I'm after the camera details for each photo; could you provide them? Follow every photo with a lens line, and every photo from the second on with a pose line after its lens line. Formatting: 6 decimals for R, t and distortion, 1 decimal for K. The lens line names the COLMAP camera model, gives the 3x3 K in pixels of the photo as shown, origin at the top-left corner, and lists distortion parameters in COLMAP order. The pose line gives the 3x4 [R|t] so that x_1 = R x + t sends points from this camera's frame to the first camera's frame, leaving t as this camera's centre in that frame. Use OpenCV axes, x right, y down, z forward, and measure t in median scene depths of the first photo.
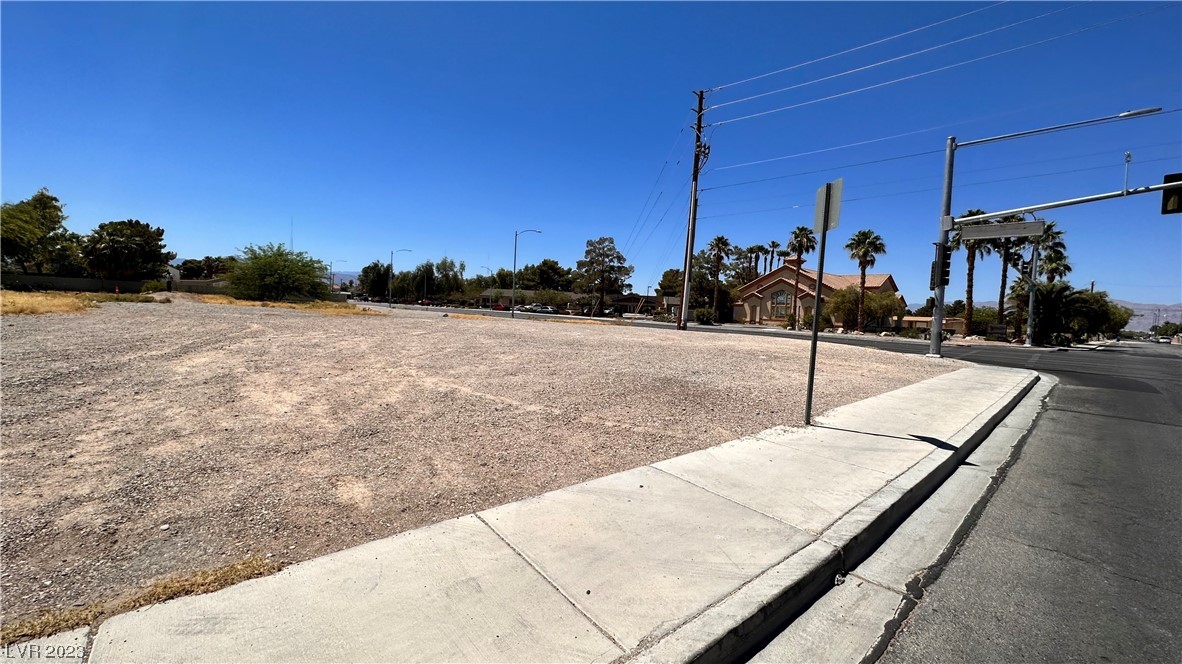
lens RADIAL K [[476.3, 0, 590.0], [0, 476.3, 334.9], [0, 0, 1]] dist [-0.000769, 0.001148]
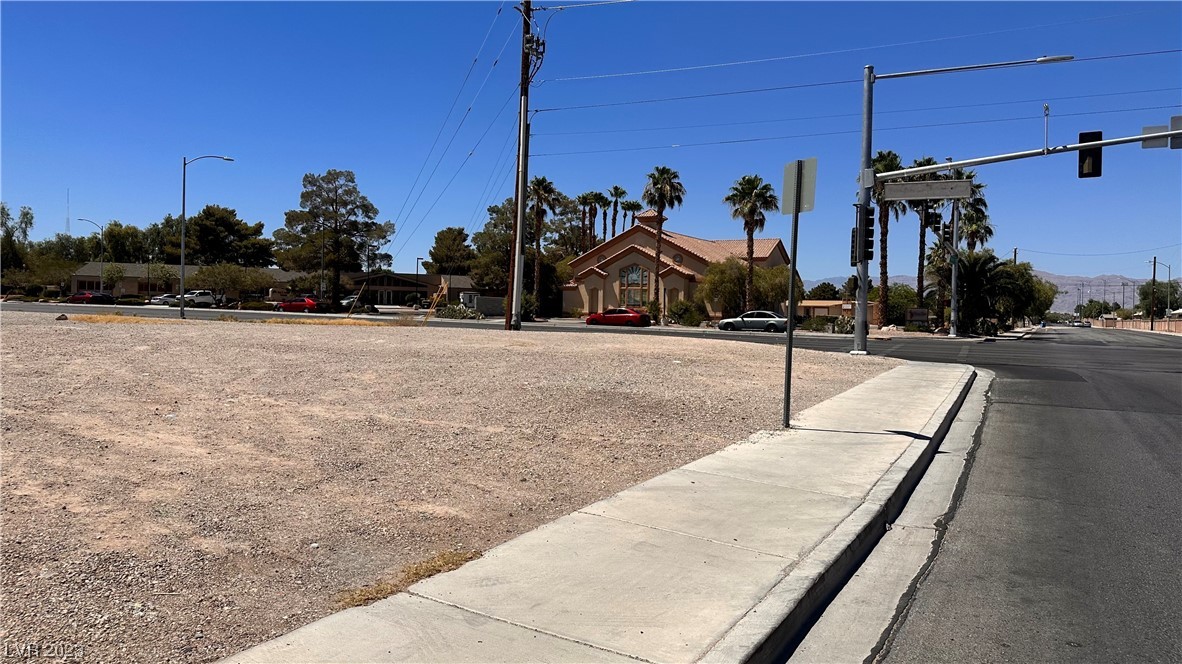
lens RADIAL K [[826.0, 0, 591.0], [0, 826.0, 332.0], [0, 0, 1]] dist [0.149039, -0.219372]
pose [[0.940157, -0.034176, 0.339023, -0.042675], [0.037691, 0.999282, -0.003789, -0.000126], [-0.338650, 0.016340, 0.940770, -0.036593]]
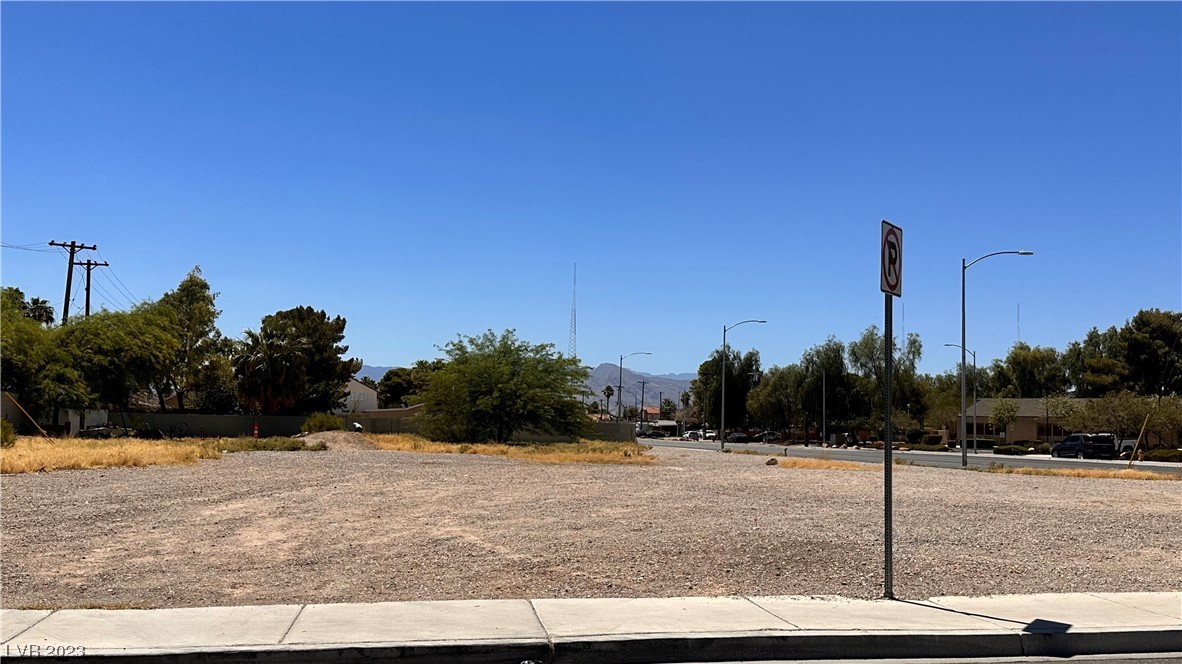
lens RADIAL K [[1237.7, 0, 591.0], [0, 1237.7, 332.0], [0, 0, 1]] dist [0.215798, -0.536563]
pose [[0.851345, -0.075012, -0.519215, 0.104368], [-0.004681, 0.988599, -0.150501, 0.009559], [0.524585, 0.130559, 0.841288, -0.067234]]
